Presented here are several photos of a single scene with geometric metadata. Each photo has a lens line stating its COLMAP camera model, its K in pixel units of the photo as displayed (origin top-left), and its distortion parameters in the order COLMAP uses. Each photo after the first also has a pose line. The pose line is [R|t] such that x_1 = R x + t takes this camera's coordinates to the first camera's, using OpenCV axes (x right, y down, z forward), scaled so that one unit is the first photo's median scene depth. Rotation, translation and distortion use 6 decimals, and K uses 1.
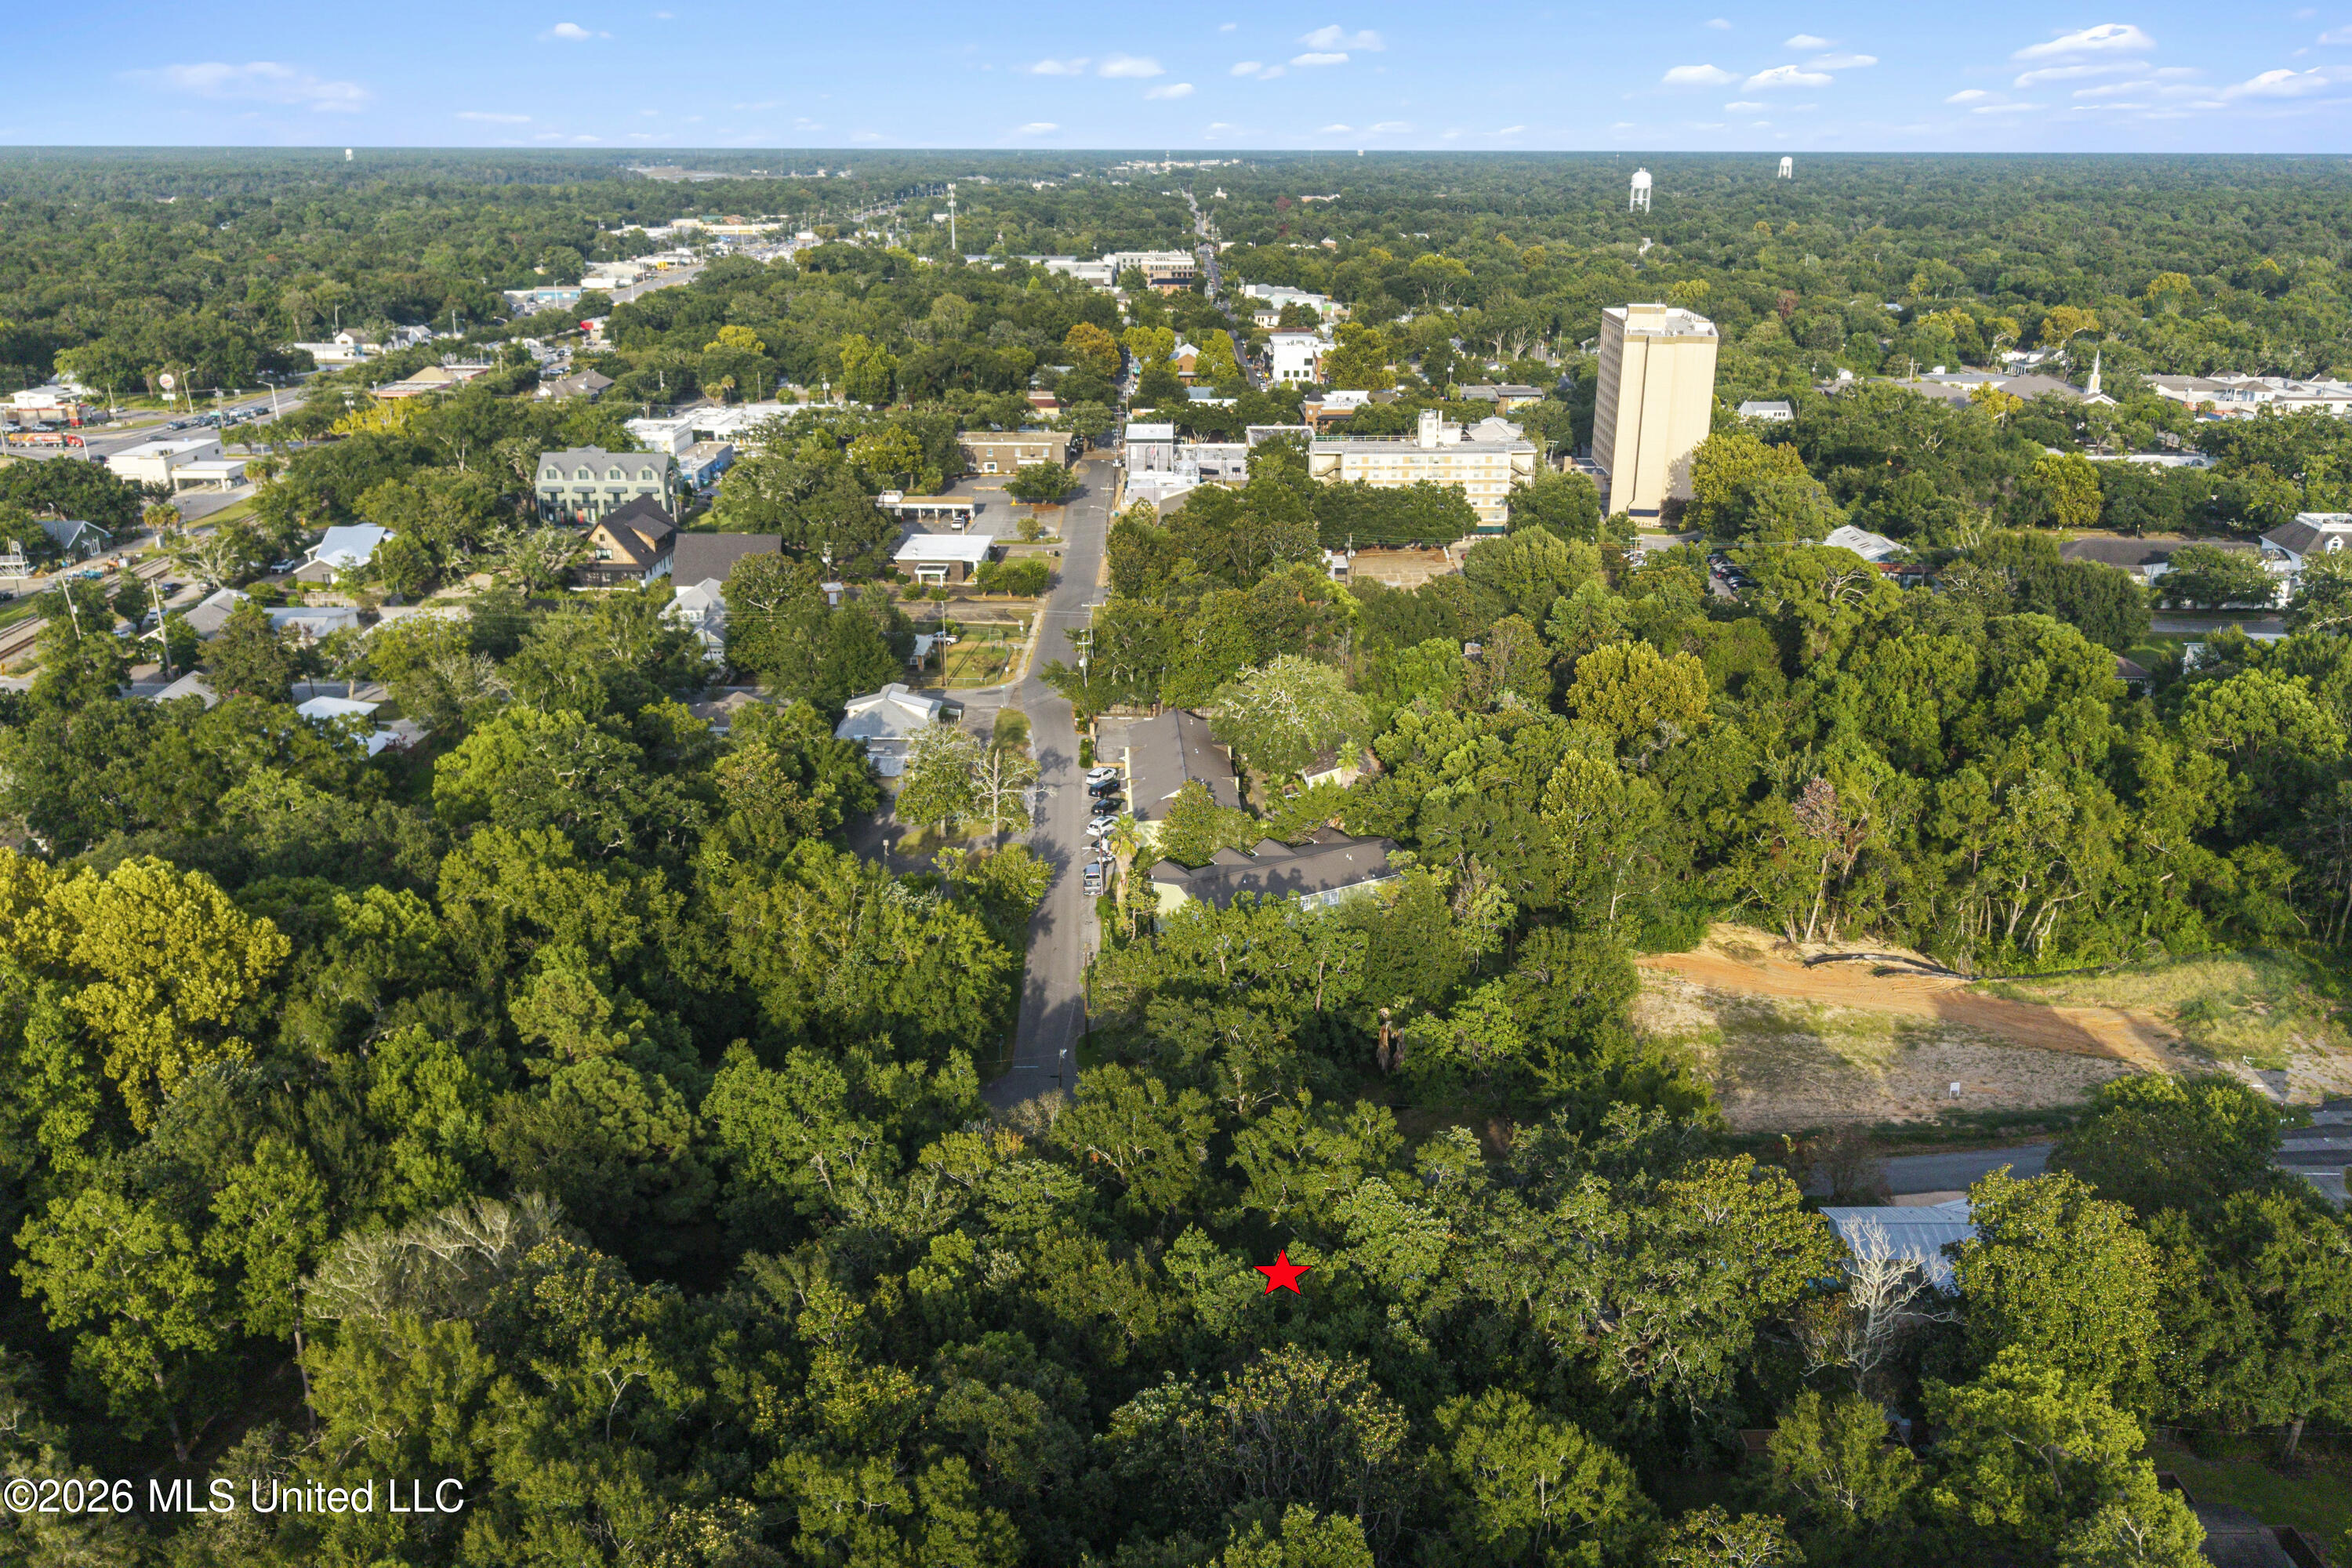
lens RADIAL K [[1622.2, 0, 1176.0], [0, 1622.2, 784.0], [0, 0, 1]] dist [-0.001109, 0.001622]
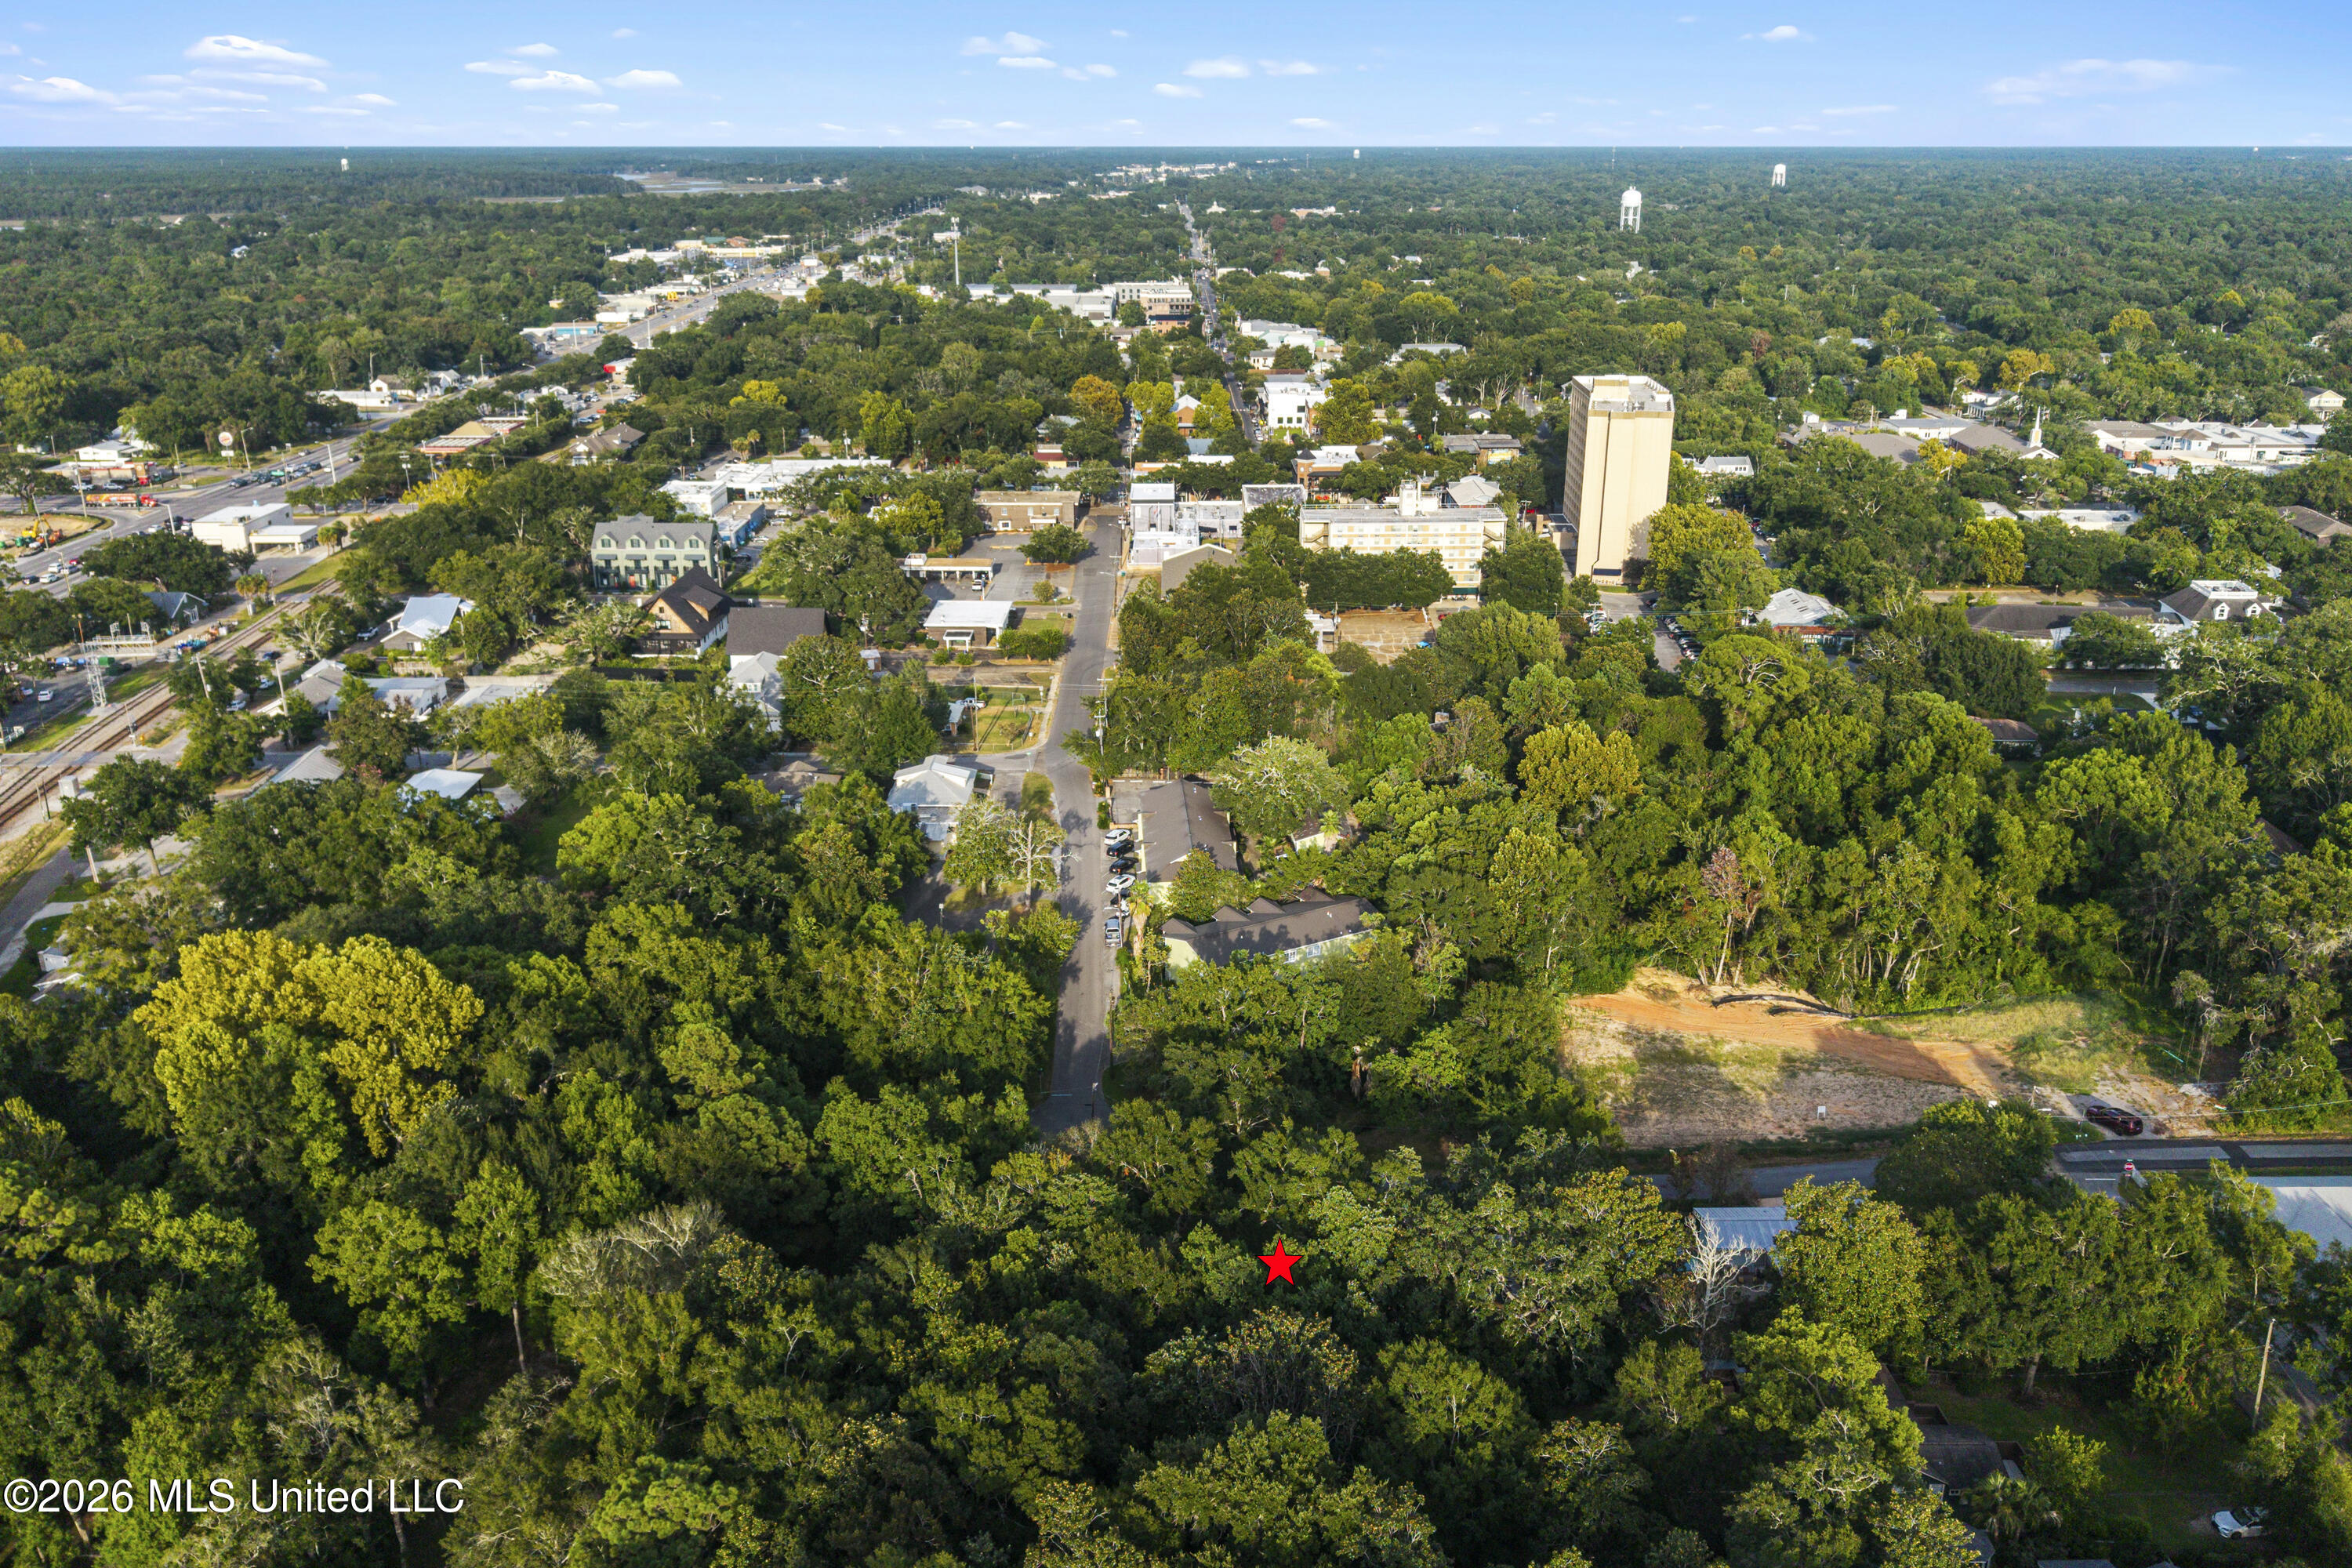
lens RADIAL K [[1641.0, 0, 1176.0], [0, 1641.0, 784.0], [0, 0, 1]] dist [0.023552, -0.038304]
pose [[0.999990, -0.004279, 0.001503, -0.005703], [0.004279, 0.999991, 0.000024, -0.041562], [-0.001503, -0.000018, 0.999999, -0.164826]]
